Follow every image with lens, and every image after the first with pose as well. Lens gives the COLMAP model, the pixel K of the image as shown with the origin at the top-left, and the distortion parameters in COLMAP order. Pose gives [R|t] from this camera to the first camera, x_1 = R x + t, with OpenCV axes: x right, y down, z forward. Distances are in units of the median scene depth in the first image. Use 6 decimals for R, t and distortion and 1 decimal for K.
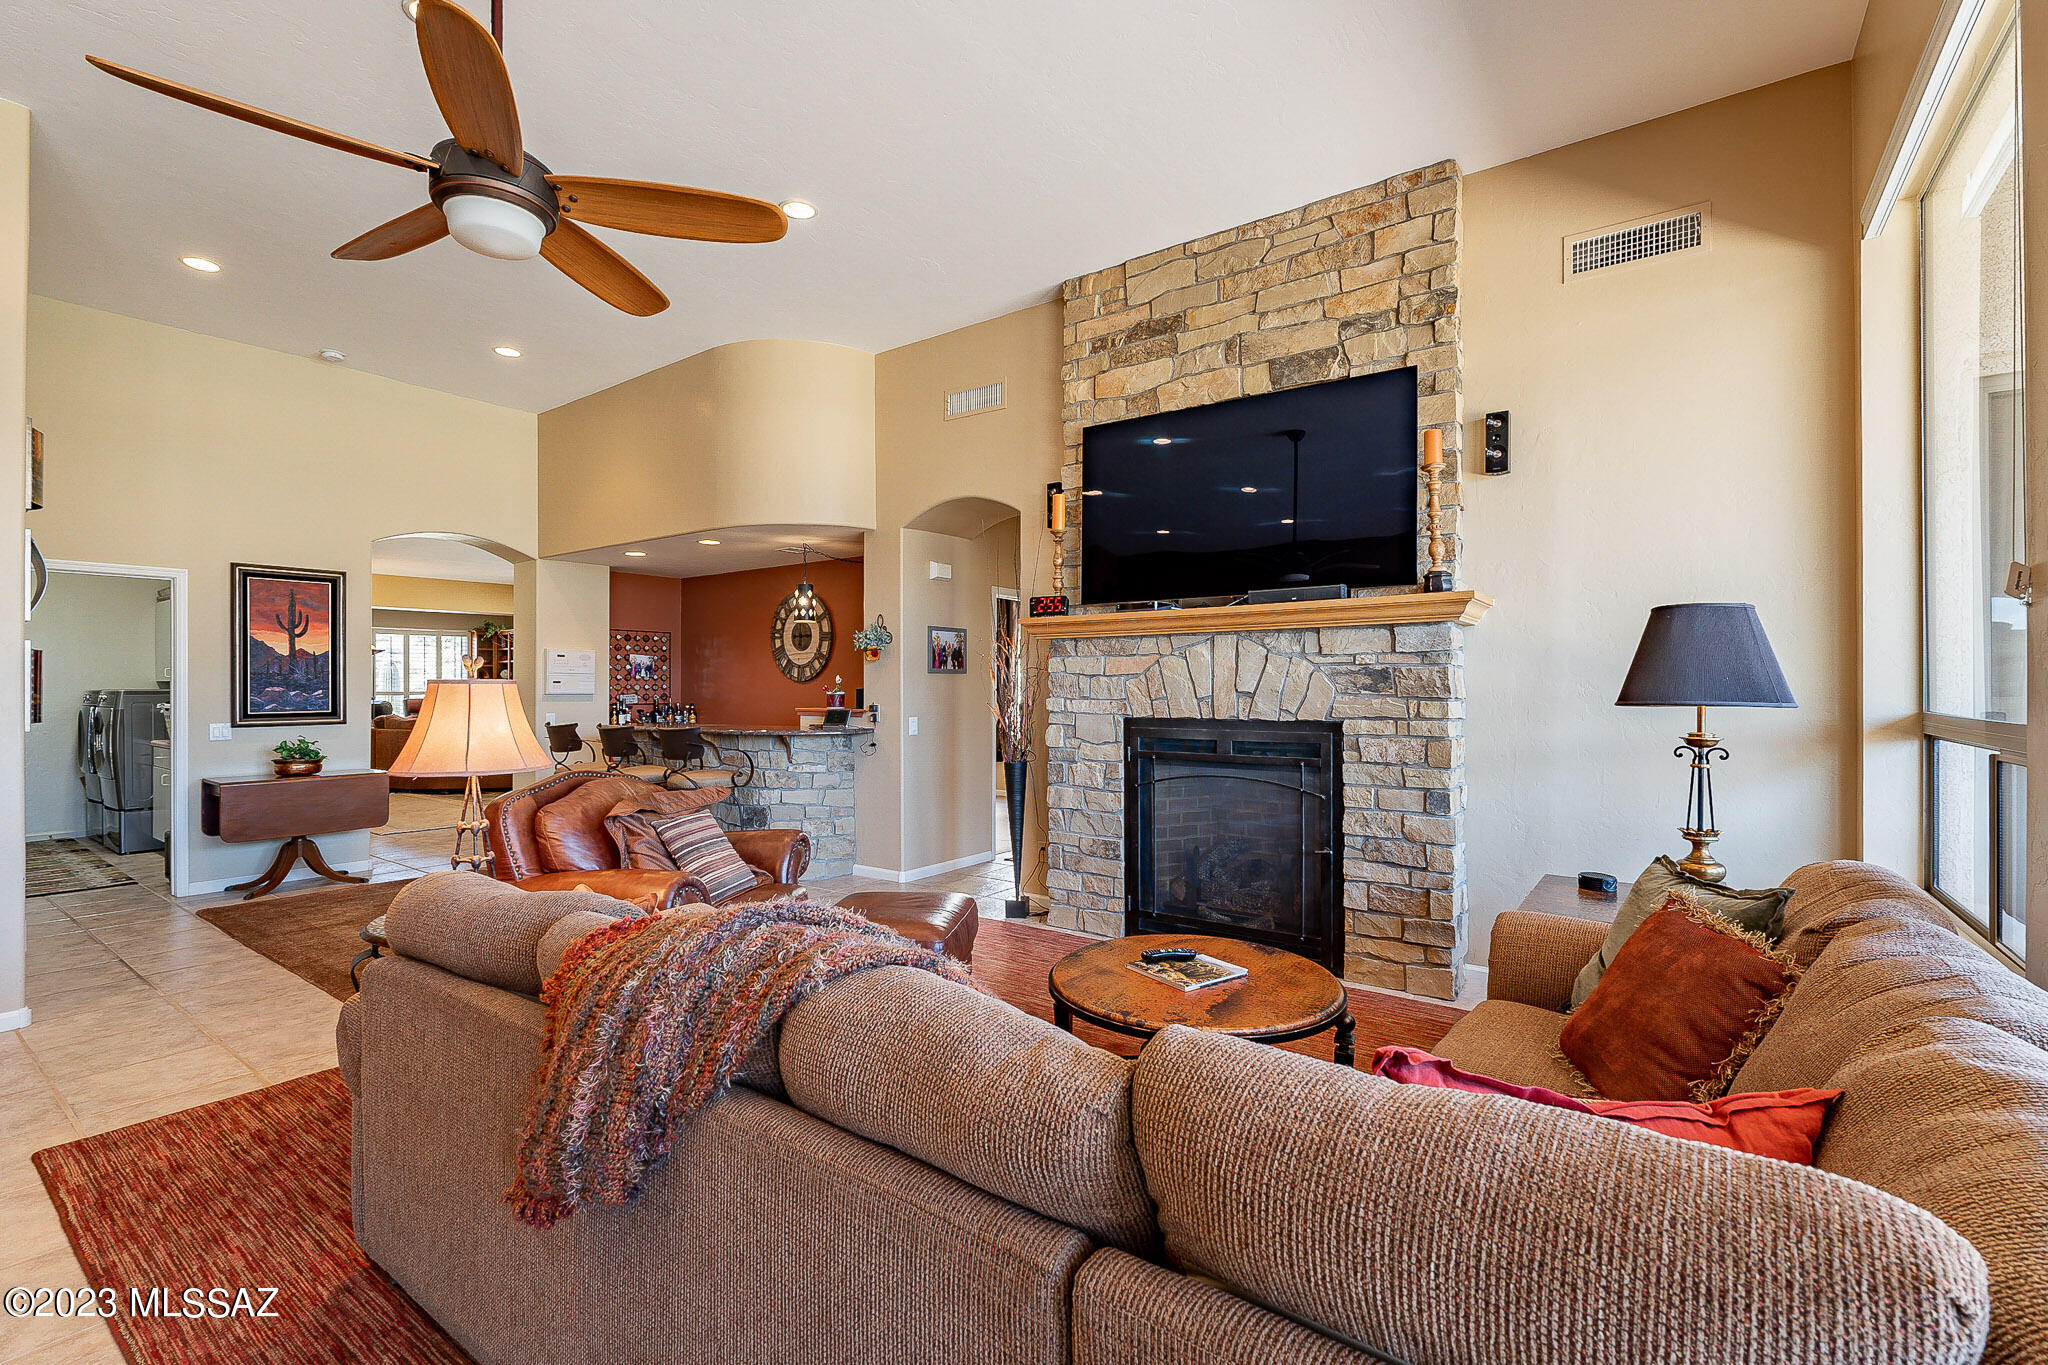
lens RADIAL K [[902.9, 0, 1024.0], [0, 902.9, 682.5], [0, 0, 1]] dist [-0.005477, 0.000105]
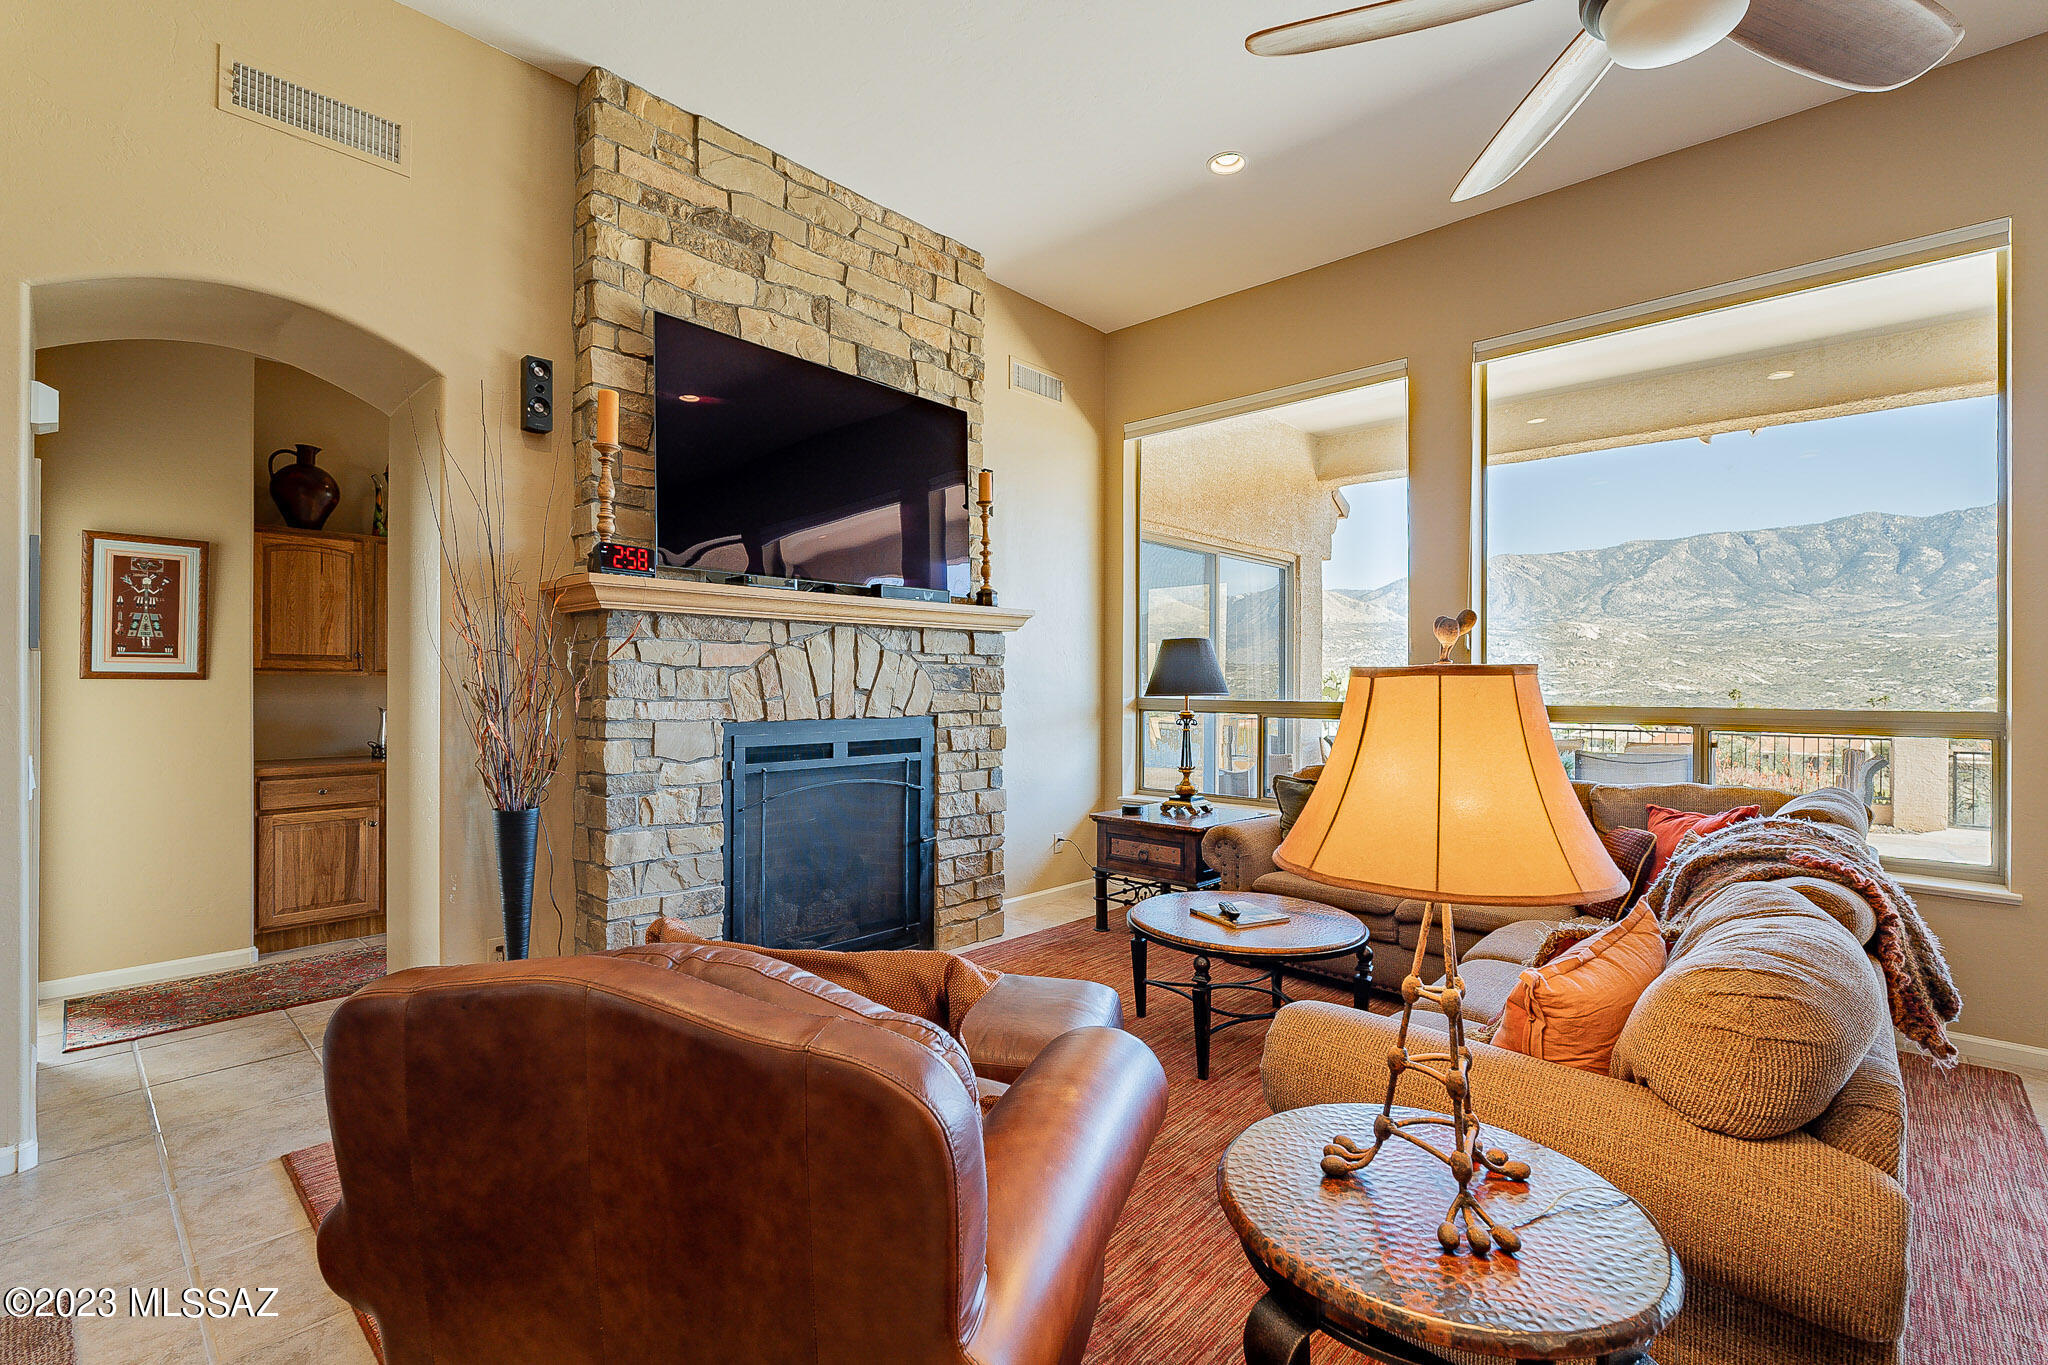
lens RADIAL K [[909.7, 0, 1024.0], [0, 909.7, 682.5], [0, 0, 1]] dist [-0.002632, 0.000369]
pose [[0.114685, 0.003430, 0.993396, -0.654366], [-0.007775, 0.999967, -0.002555, 0.004533], [-0.993371, -0.007430, 0.114708, 0.695561]]
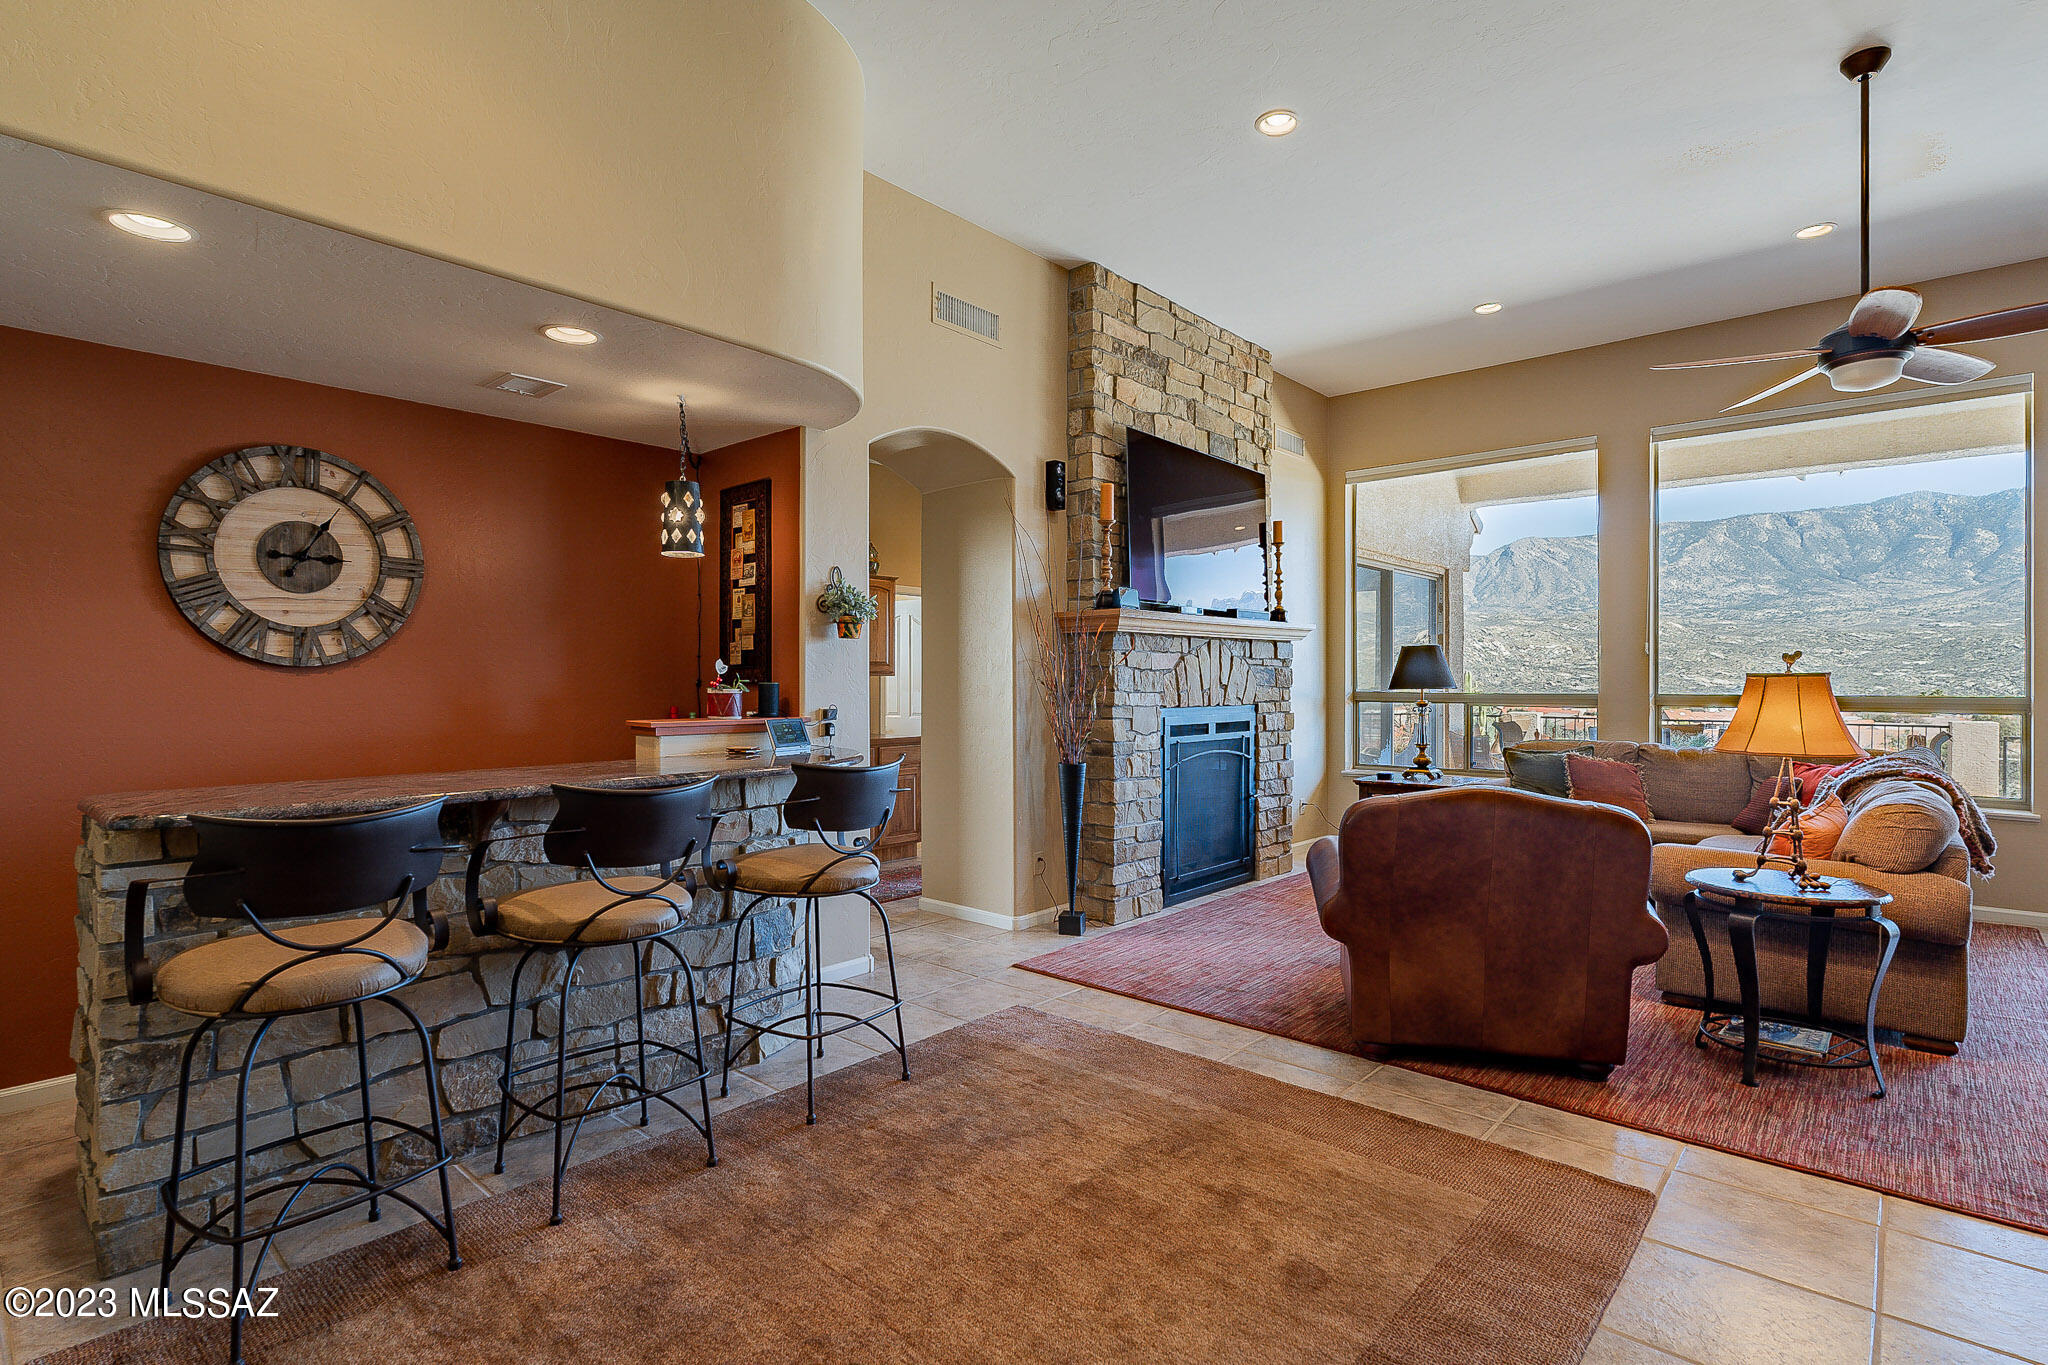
lens RADIAL K [[1000.3, 0, 1024.0], [0, 1000.3, 682.5], [0, 0, 1]] dist [-0.003610, 0.001008]
pose [[0.096704, -0.000634, 0.995313, -1.173026], [-0.004189, 0.999991, 0.001044, 0.006894], [-0.995304, -0.004271, 0.096700, 1.102234]]
